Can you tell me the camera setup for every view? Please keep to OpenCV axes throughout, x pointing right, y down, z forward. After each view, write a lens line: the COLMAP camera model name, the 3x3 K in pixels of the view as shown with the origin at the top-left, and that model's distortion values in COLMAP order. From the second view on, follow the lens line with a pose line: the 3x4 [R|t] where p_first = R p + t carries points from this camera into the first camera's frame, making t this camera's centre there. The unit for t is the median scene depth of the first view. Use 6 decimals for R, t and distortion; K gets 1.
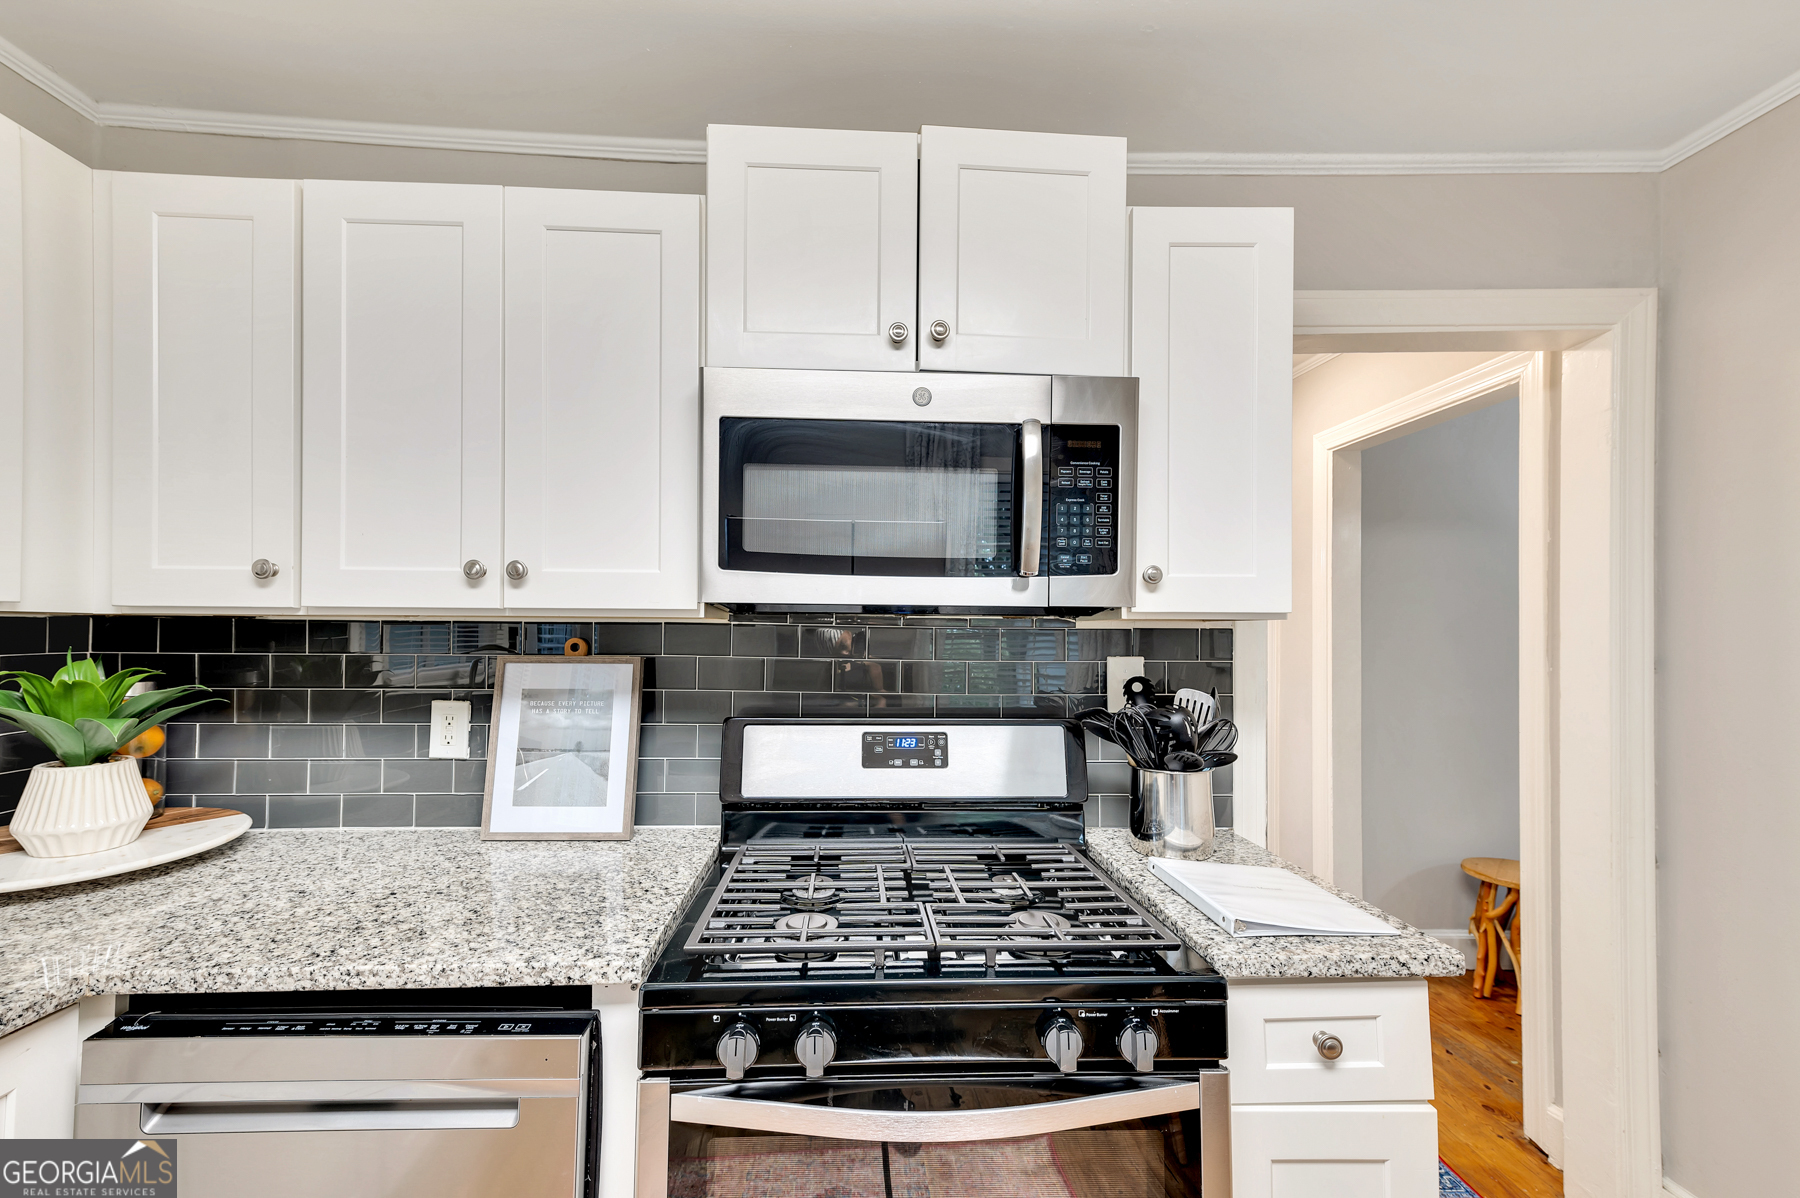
lens RADIAL K [[719.5, 0, 897.0], [0, 719.5, 616.3], [0, 0, 1]] dist [0.007753, 0.000063]
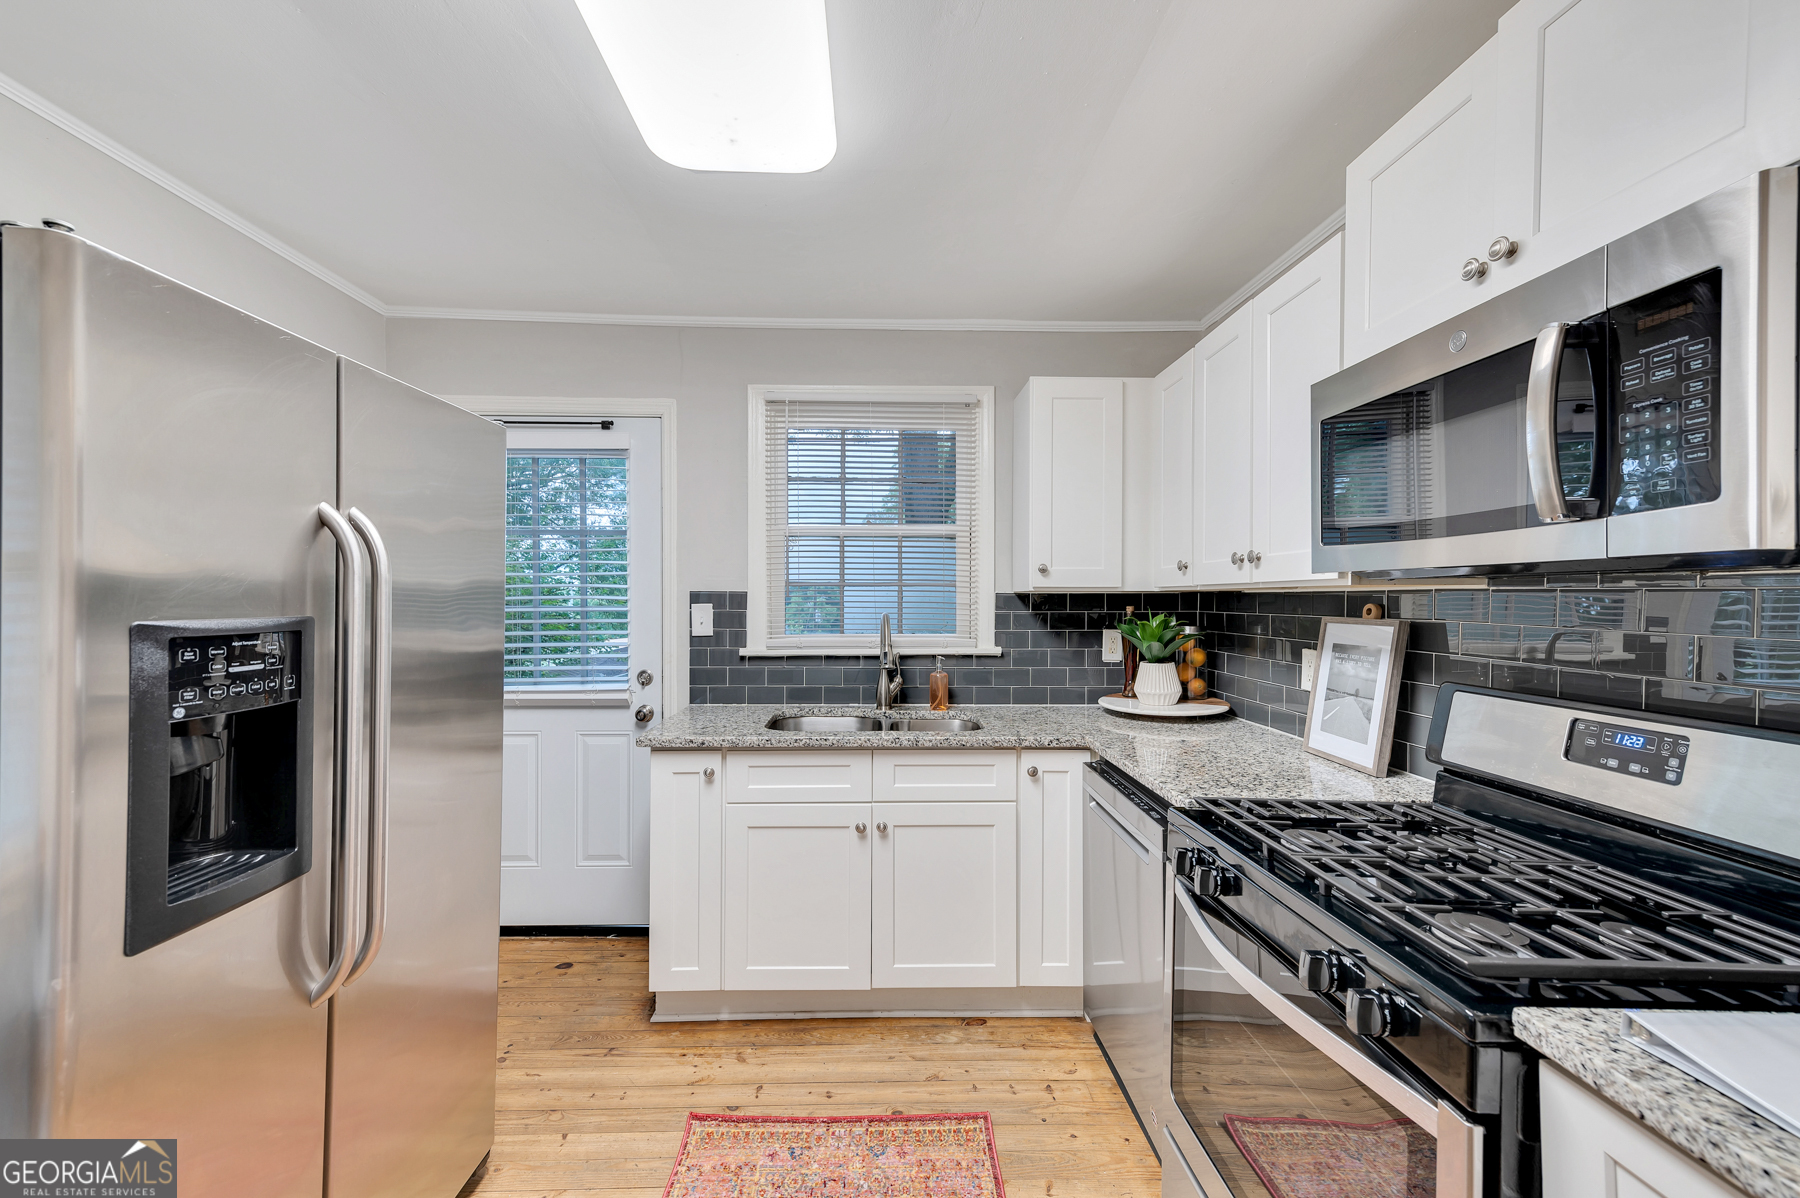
lens RADIAL K [[719.5, 0, 895.0], [0, 719.5, 596.1], [0, 0, 1]] dist [0.007753, 0.000063]
pose [[0.007118, -0.008480, -0.999939, 0.784491], [0.009083, 0.999923, -0.008415, 0.021361], [0.999933, -0.009023, 0.007194, 0.217266]]
